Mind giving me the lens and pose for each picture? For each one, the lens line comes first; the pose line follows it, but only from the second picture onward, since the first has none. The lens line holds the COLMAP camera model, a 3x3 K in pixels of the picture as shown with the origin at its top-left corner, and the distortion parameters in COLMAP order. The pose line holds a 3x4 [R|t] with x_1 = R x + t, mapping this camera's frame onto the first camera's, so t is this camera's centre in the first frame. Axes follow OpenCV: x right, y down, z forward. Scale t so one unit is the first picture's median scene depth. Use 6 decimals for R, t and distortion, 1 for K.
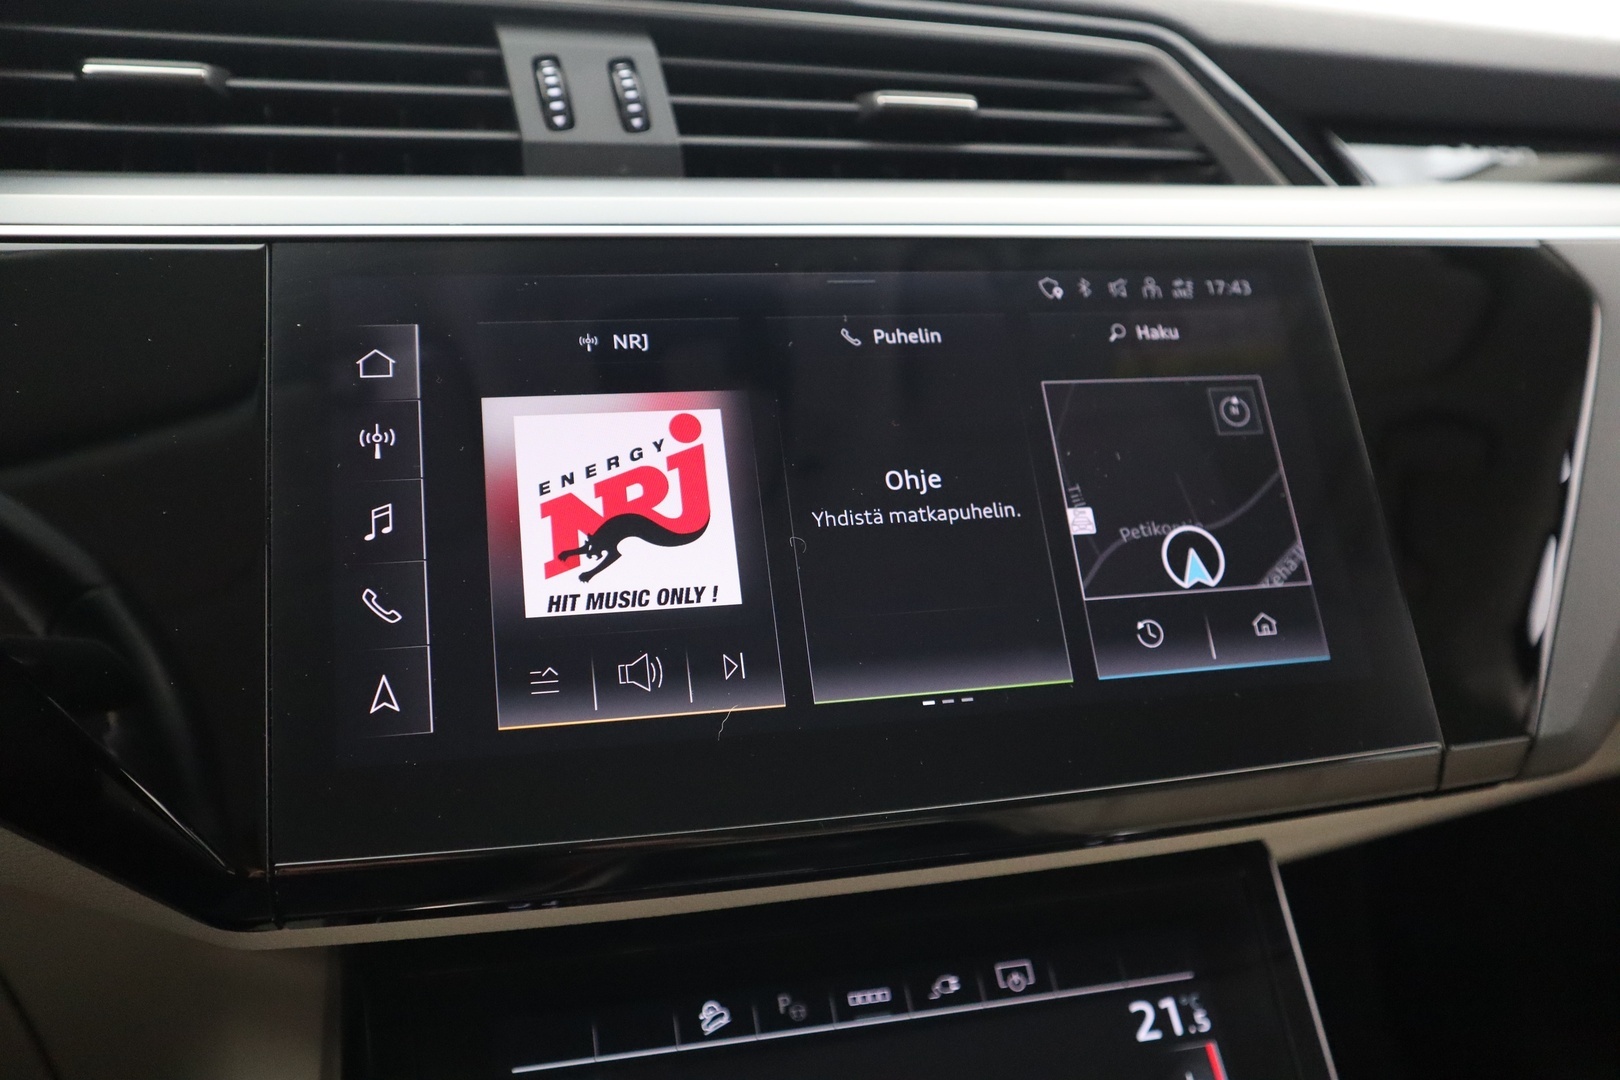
lens RADIAL K [[1372.2, 0, 803.8], [0, 1372.2, 546.4], [0, 0, 1]] dist [-0.014679, 0.006148]
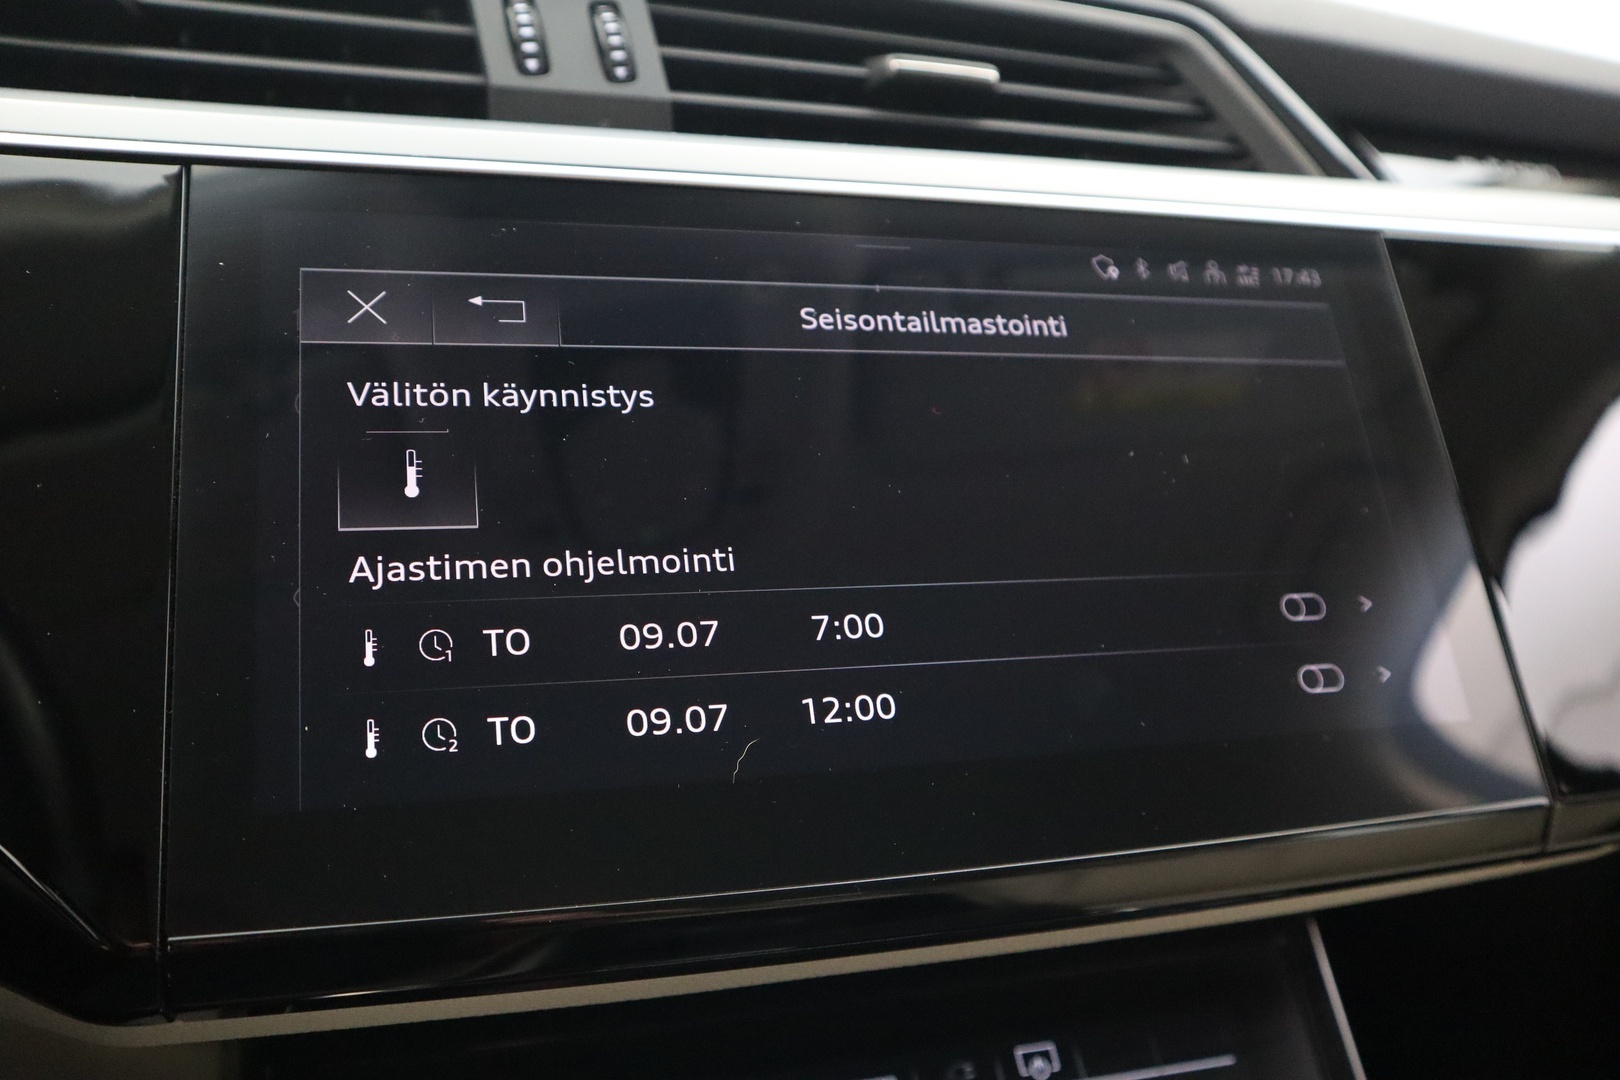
lens RADIAL K [[1381.2, 0, 814.1], [0, 1381.2, 536.5], [0, 0, 1]] dist [-0.012869, 0.015663]
pose [[0.996894, 0.024031, 0.075005, -0.058765], [-0.021002, 0.998942, -0.040912, 0.020153], [-0.075909, 0.039210, 0.996344, 0.127563]]
